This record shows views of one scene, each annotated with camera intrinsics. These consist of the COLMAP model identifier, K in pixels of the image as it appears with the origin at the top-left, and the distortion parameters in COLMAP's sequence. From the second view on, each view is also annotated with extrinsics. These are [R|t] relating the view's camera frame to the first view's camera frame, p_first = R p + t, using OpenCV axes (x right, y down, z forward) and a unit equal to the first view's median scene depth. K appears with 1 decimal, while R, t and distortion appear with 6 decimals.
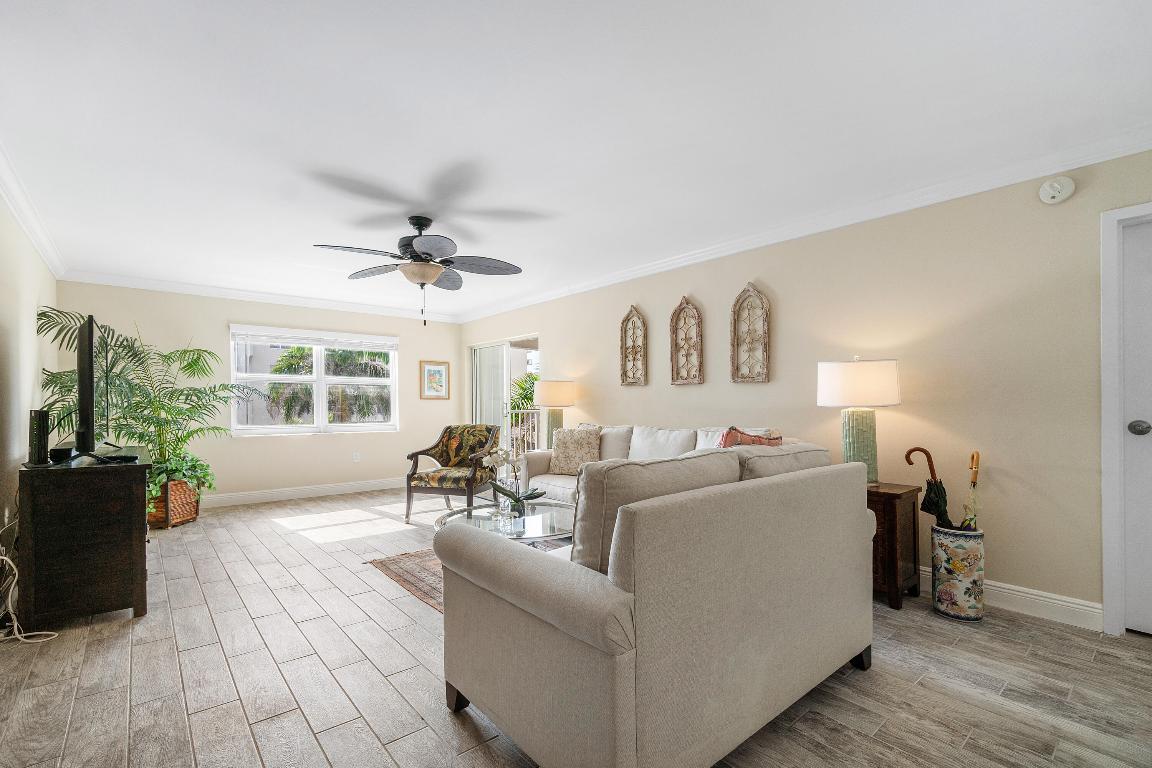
lens RADIAL K [[512.0, 0, 569.8], [0, 512.0, 411.2], [0, 0, 1]] dist [0.000220, 0.001521]
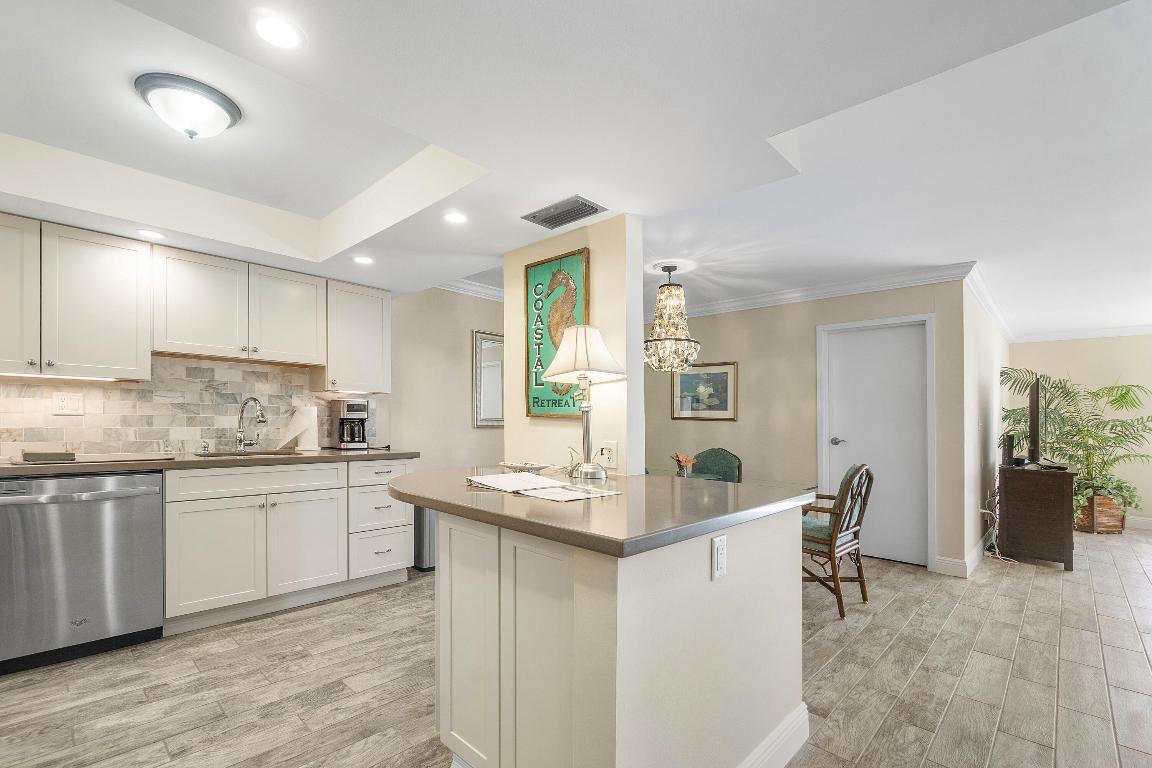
lens RADIAL K [[512.0, 0, 569.8], [0, 512.0, 411.2], [0, 0, 1]] dist [0.000220, 0.001521]
pose [[0.097815, -0.018923, -0.995025, 0.328813], [-0.031601, 0.999256, -0.022110, 0.001167], [0.994703, 0.033607, 0.097144, -0.386877]]
